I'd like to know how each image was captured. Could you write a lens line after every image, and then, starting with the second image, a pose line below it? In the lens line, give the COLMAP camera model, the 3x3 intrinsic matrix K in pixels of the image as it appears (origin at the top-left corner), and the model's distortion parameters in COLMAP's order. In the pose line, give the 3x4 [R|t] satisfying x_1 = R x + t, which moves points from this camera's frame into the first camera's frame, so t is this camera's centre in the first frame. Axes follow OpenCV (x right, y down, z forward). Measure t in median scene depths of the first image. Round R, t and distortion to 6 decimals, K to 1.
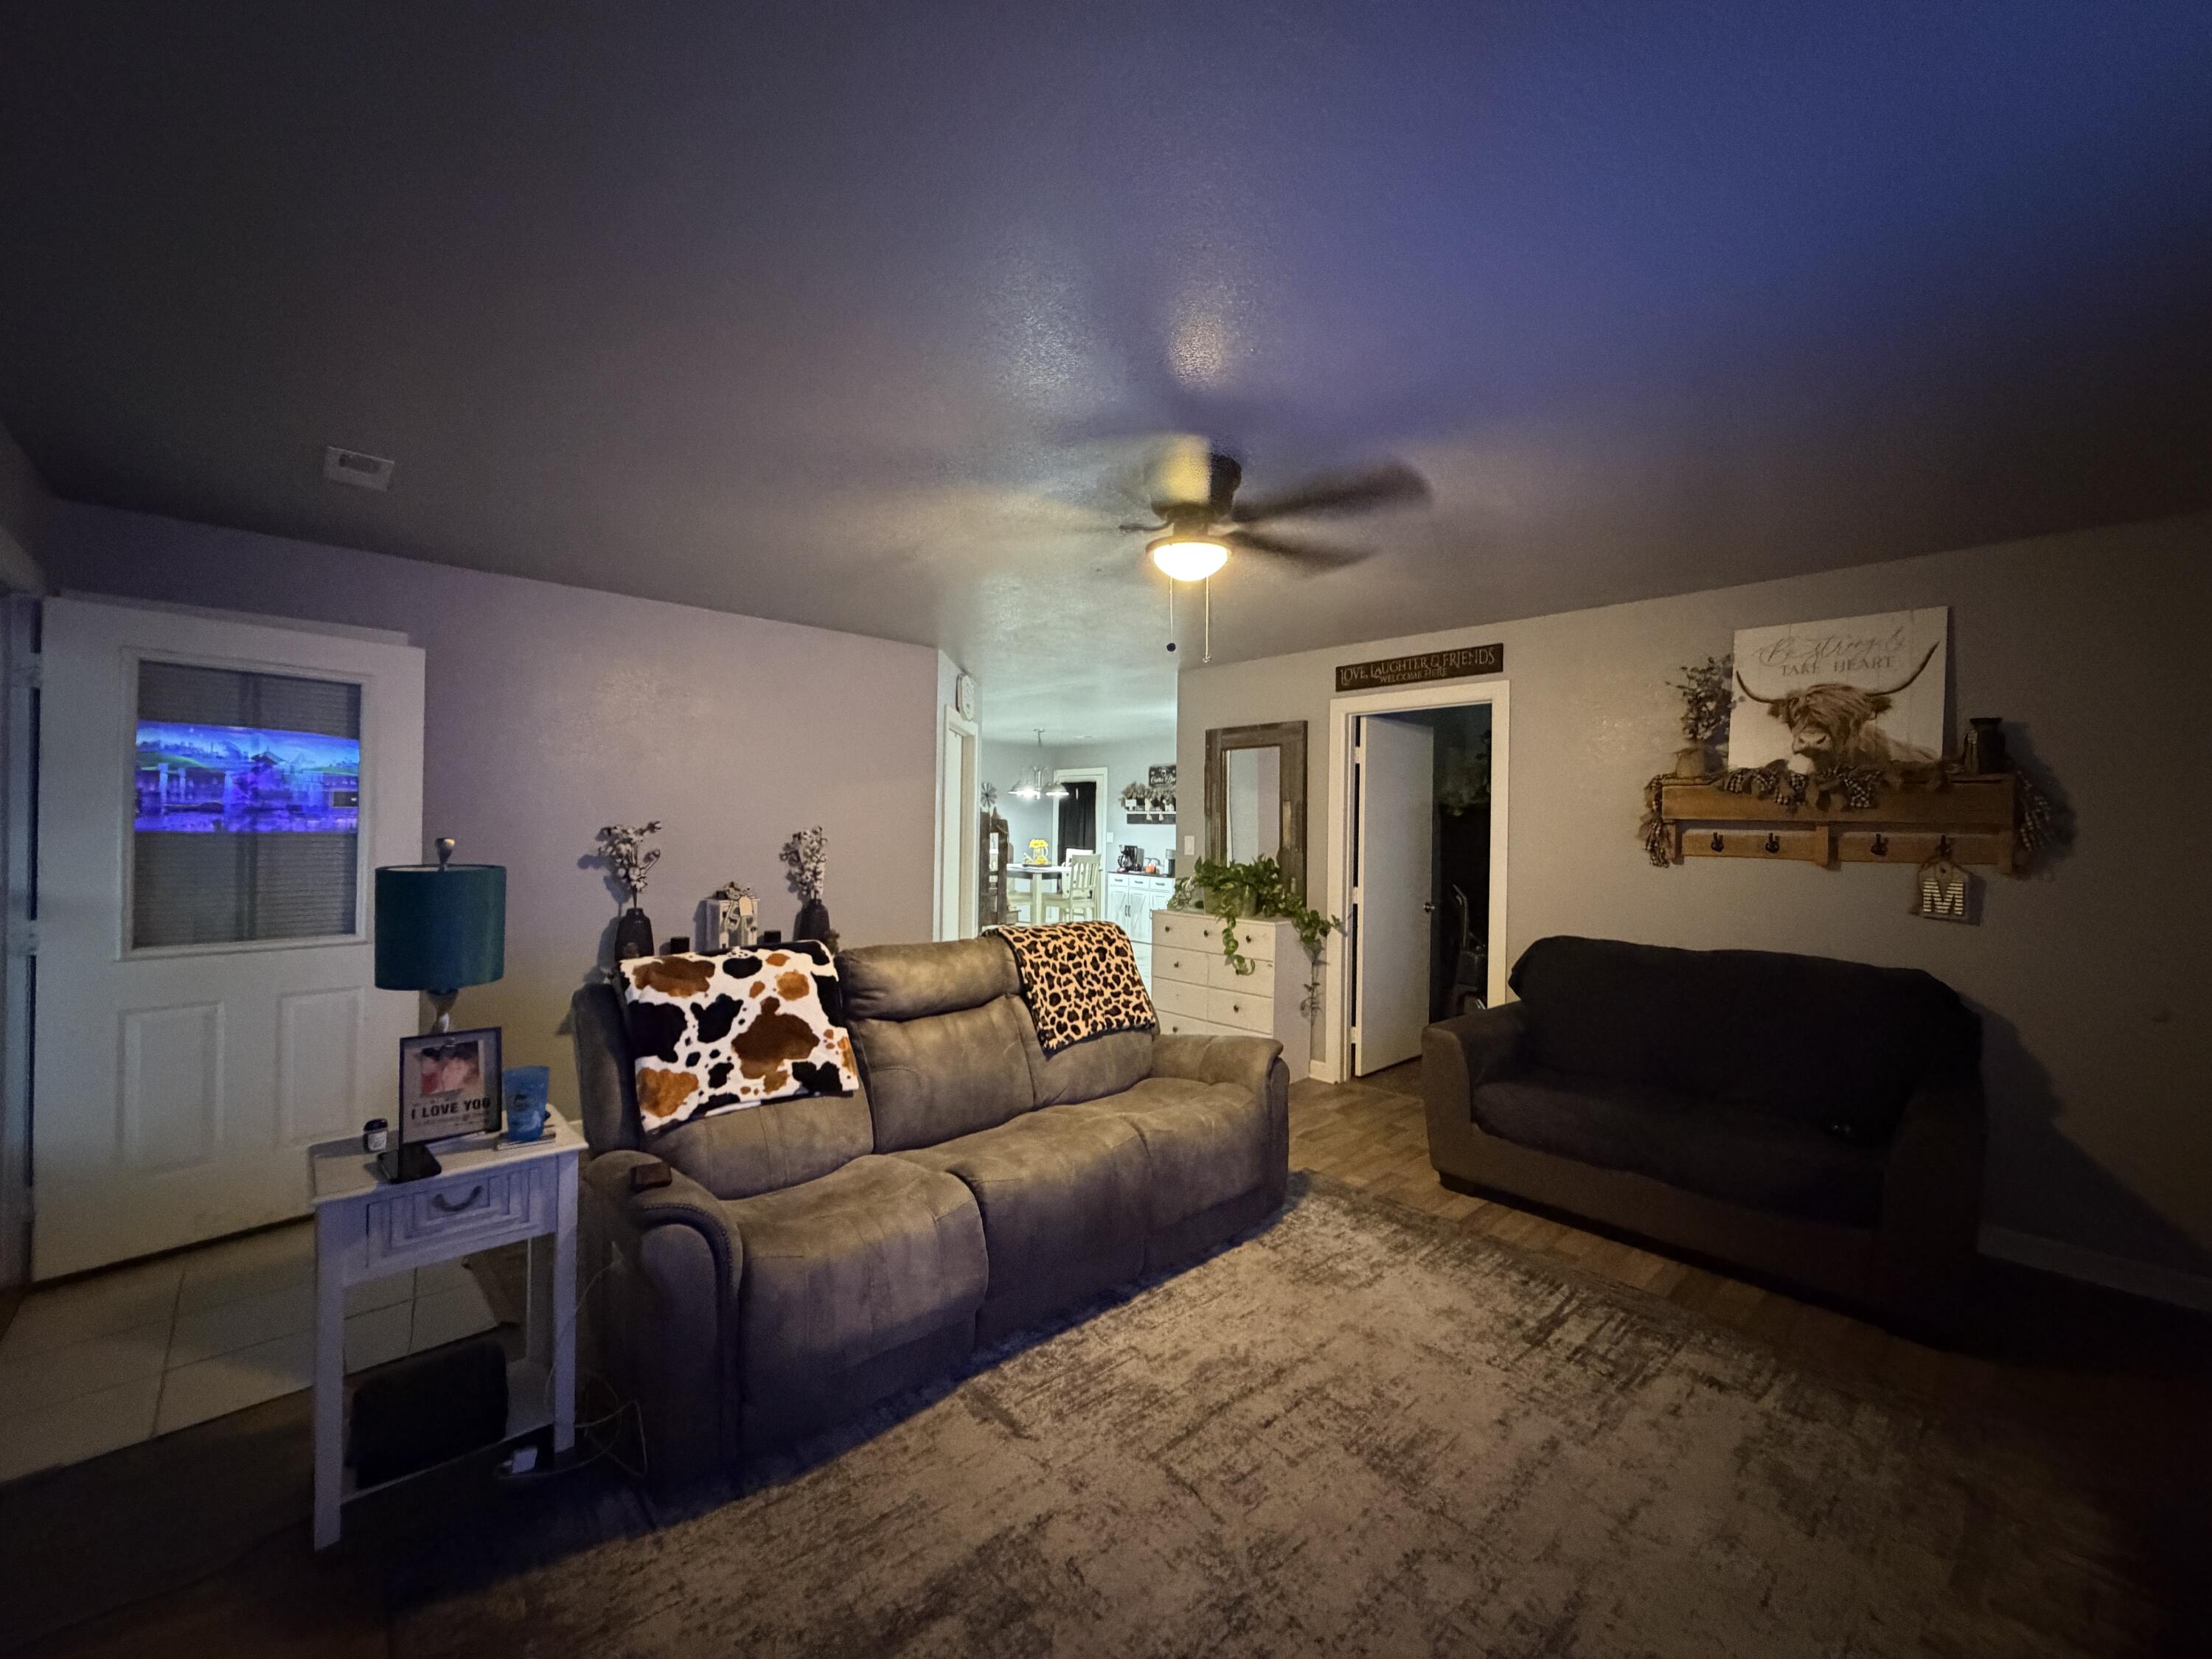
lens RADIAL K [[878.0, 0, 1112.9], [0, 878.0, 829.0], [0, 0, 1]] dist [0.002186, -0.000645]
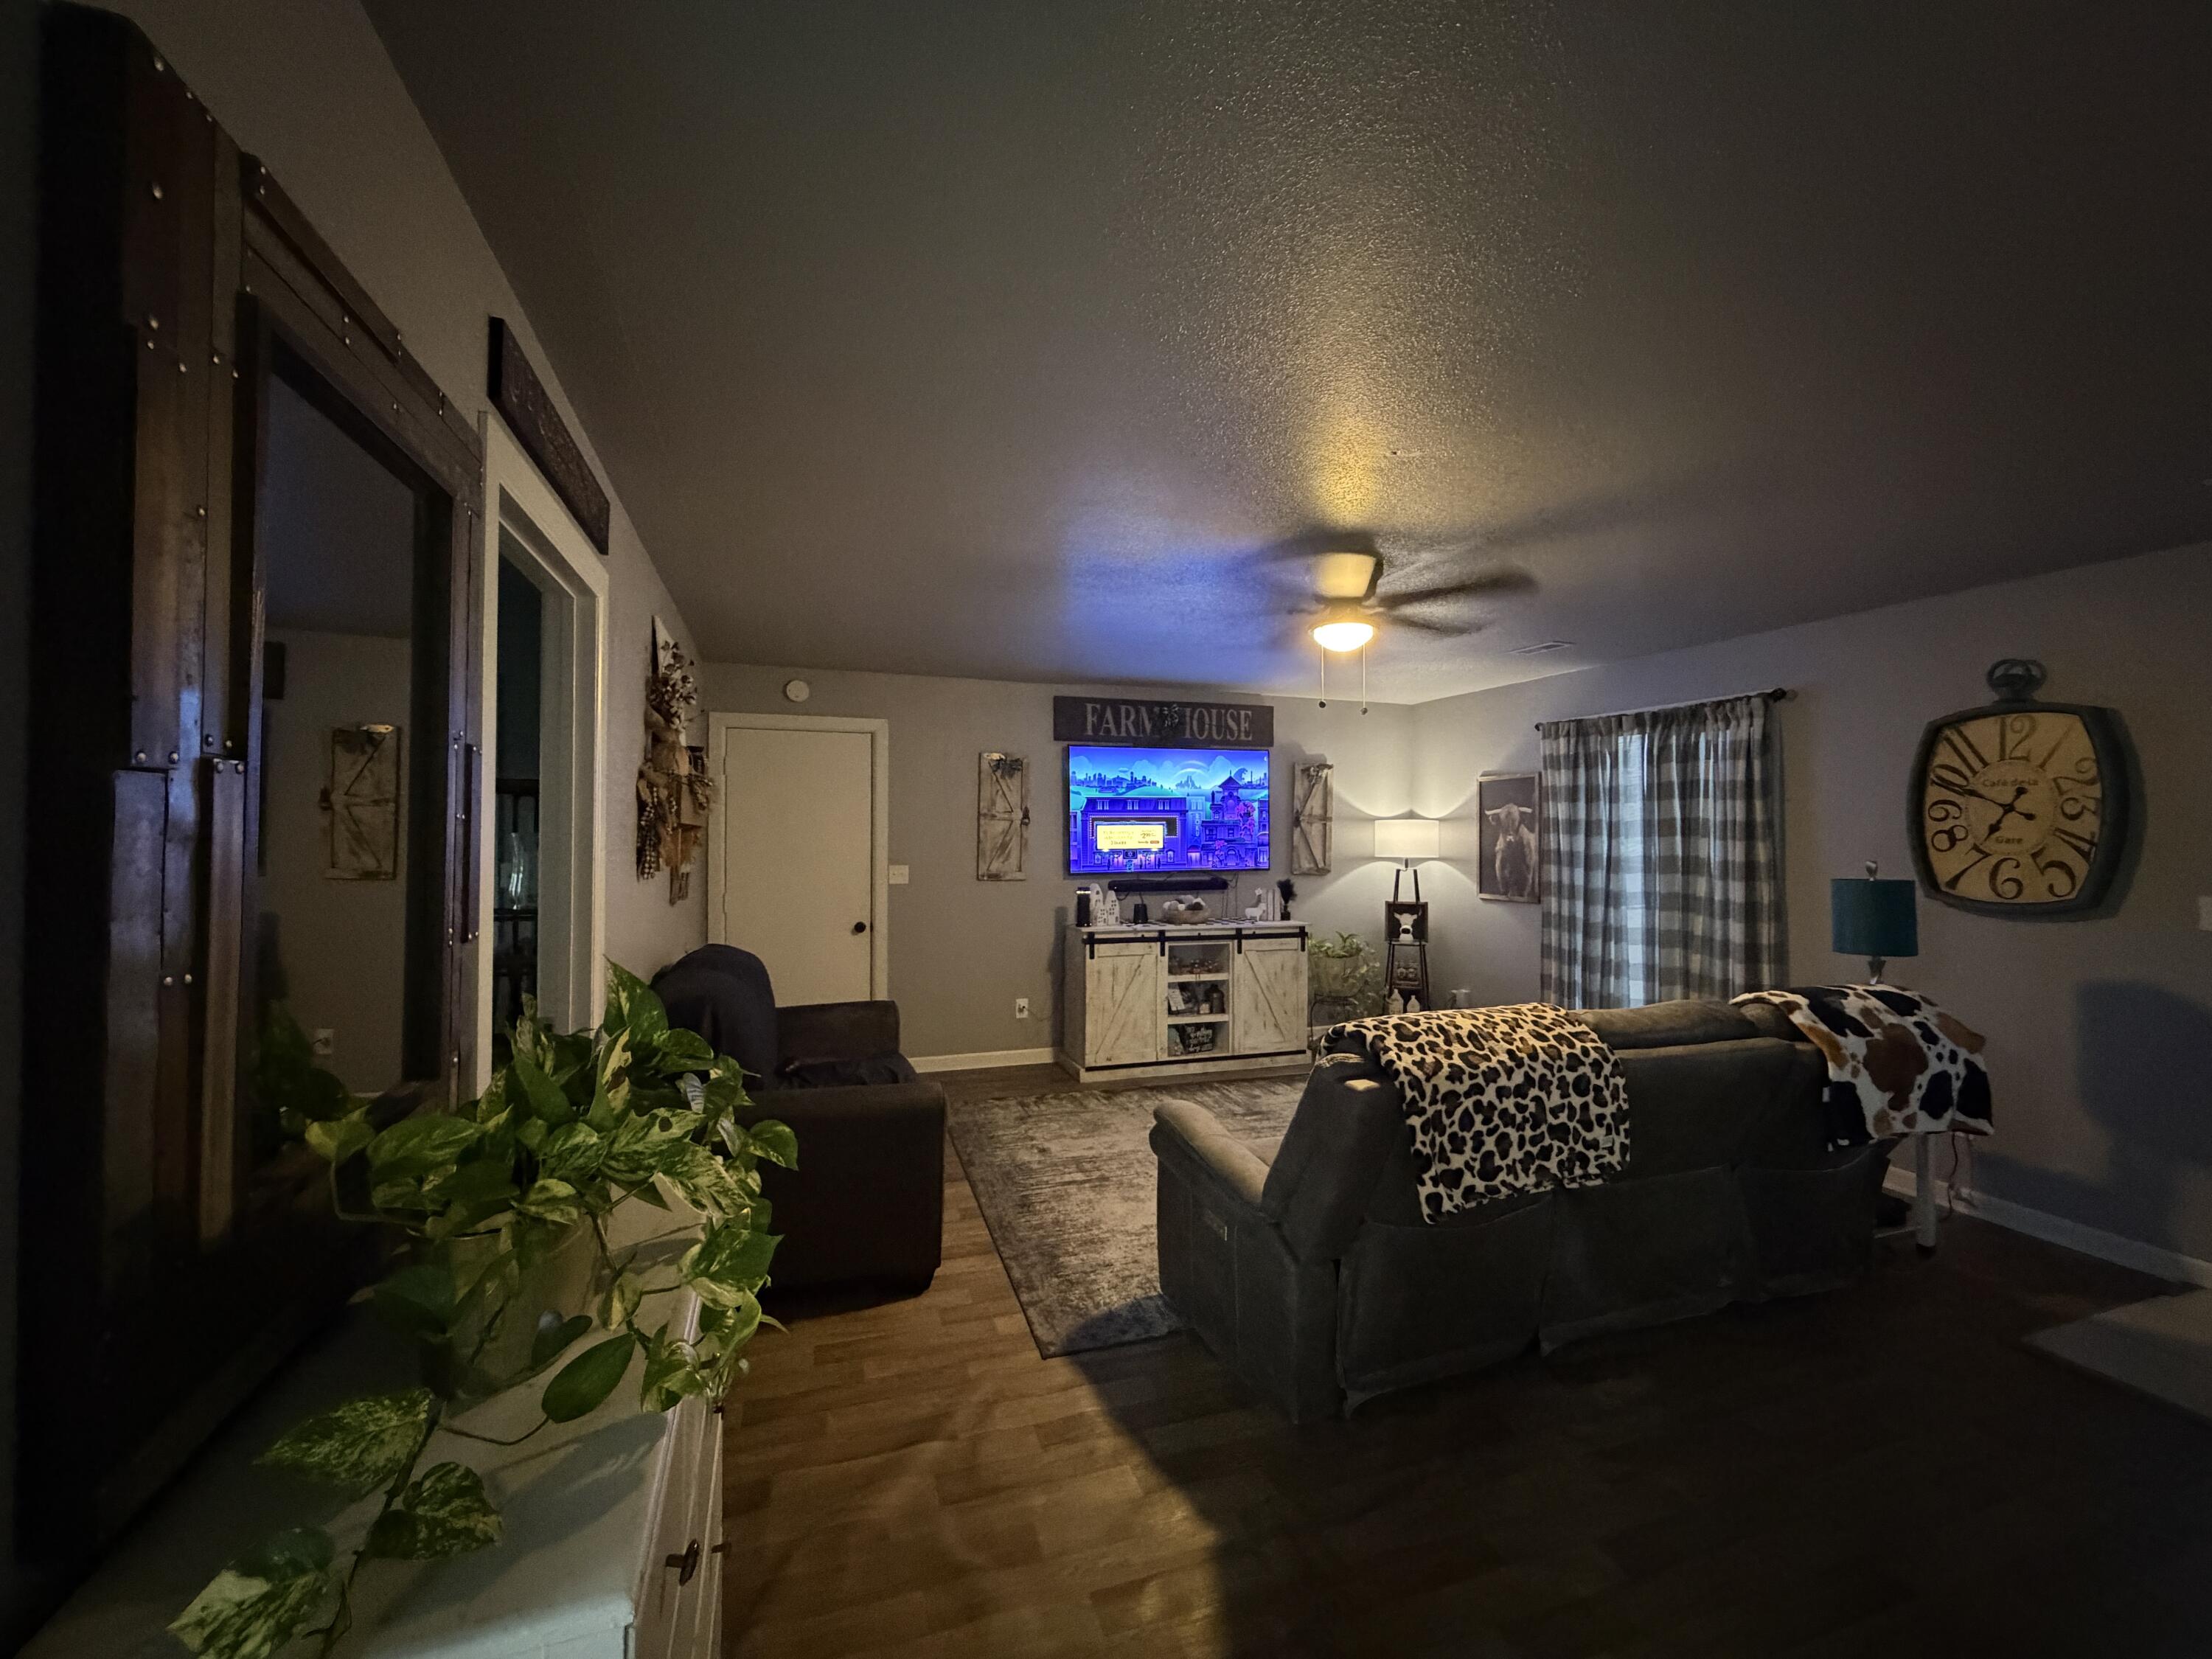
lens RADIAL K [[878.0, 0, 1099.6], [0, 878.0, 824.3], [0, 0, 1]] dist [0.002186, -0.000645]
pose [[-0.908266, -0.012586, 0.418204, -0.097613], [-0.012565, 0.999917, 0.002802, -0.019426], [-0.418205, -0.002710, -0.908349, 1.727886]]
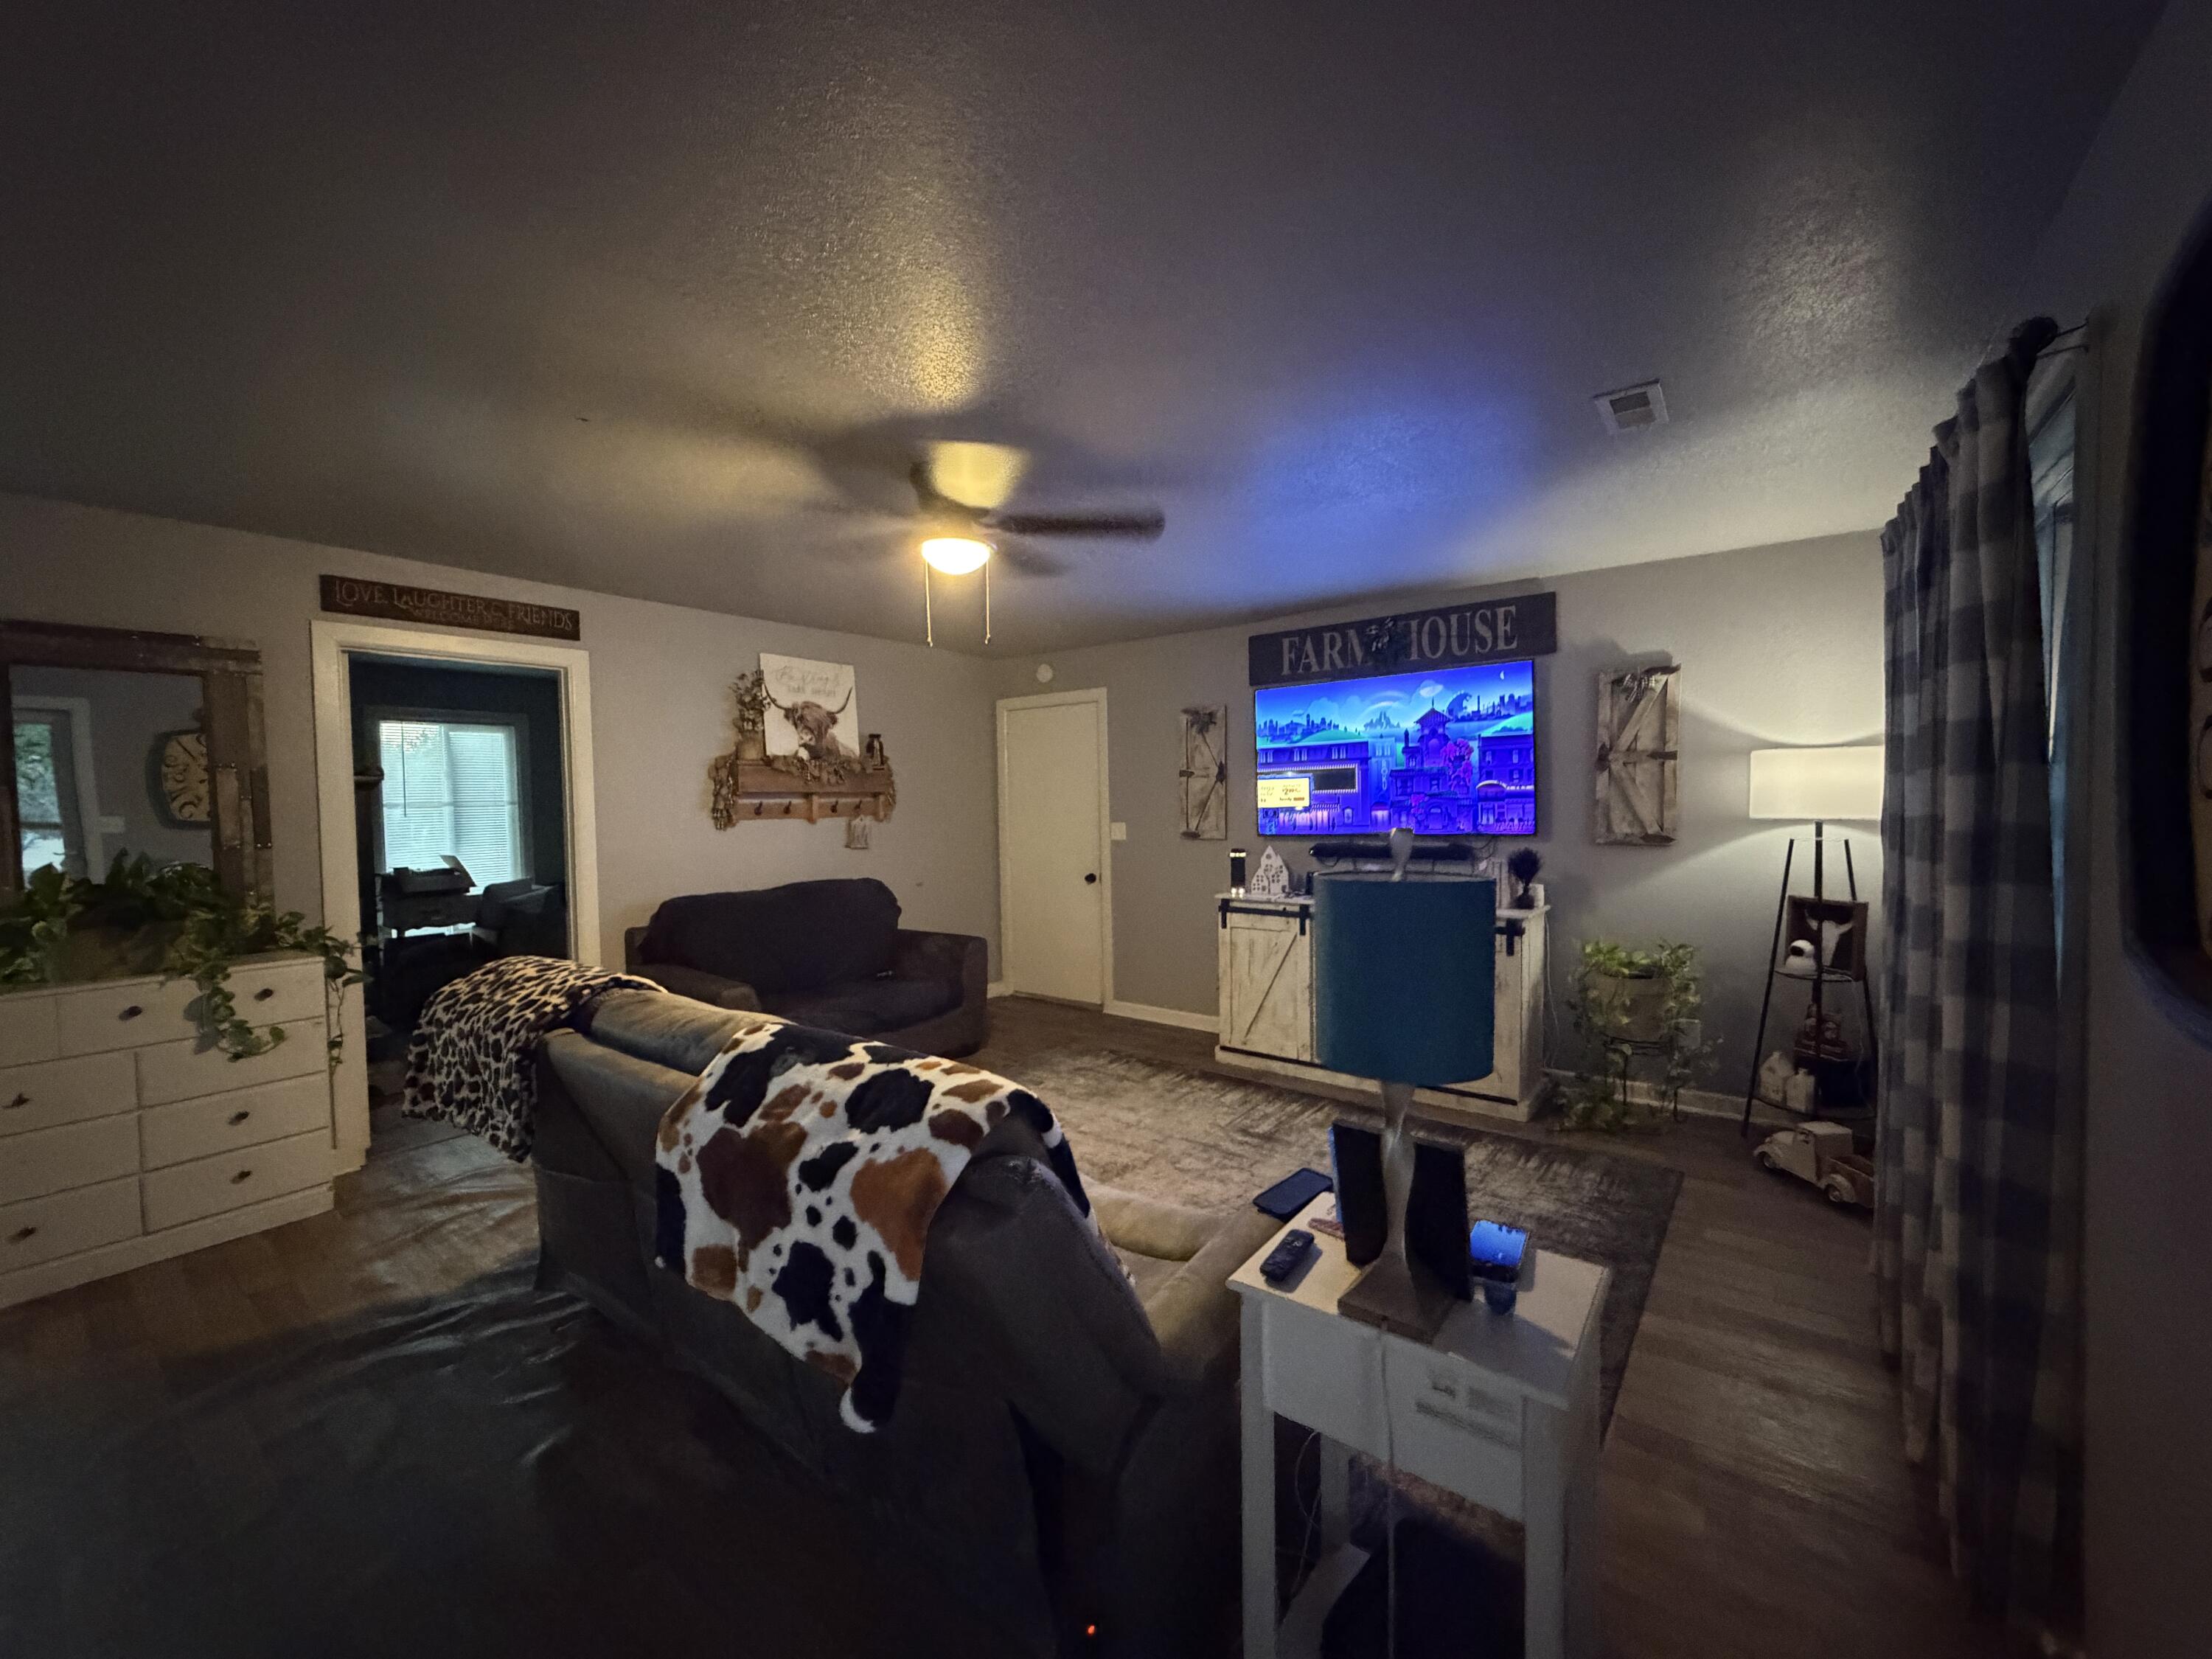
lens RADIAL K [[878.0, 0, 1106.9], [0, 878.0, 829.0], [0, 0, 1]] dist [0.002186, -0.000645]
pose [[-0.167163, -0.044732, 0.984914, -0.773806], [0.022410, 0.998540, 0.049154, -0.008612], [-0.985675, 0.030289, -0.165916, 0.745720]]
